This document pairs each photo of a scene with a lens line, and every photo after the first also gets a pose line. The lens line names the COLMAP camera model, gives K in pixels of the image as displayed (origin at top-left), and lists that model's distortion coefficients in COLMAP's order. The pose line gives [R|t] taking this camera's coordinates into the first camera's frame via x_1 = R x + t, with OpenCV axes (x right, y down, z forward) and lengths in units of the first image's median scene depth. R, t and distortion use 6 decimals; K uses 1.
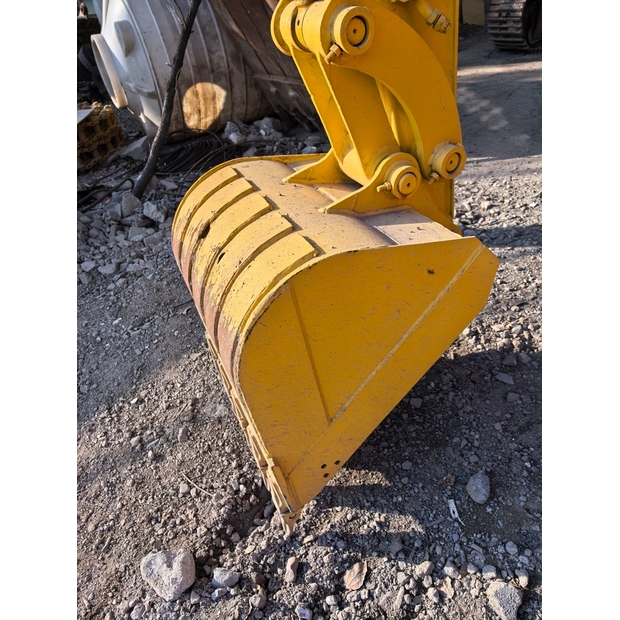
lens RADIAL K [[442.0, 0, 319.4], [0, 442.0, 309.2], [0, 0, 1]] dist [0.053722, -0.057383]
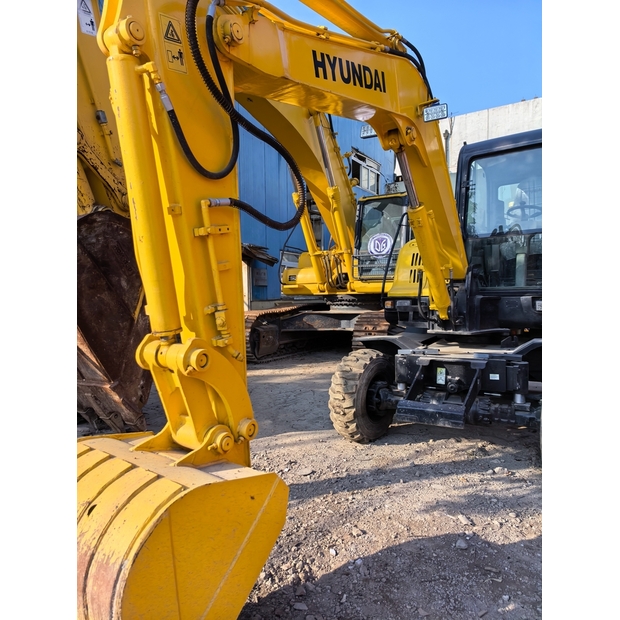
lens RADIAL K [[442.0, 0, 306.8], [0, 442.0, 303.7], [0, 0, 1]] dist [0.053722, -0.057383]
pose [[0.869264, 0.101574, 0.483799, -0.338456], [0.208924, 0.811482, -0.545754, 0.213912], [-0.448029, 0.575482, 0.684171, -0.443808]]
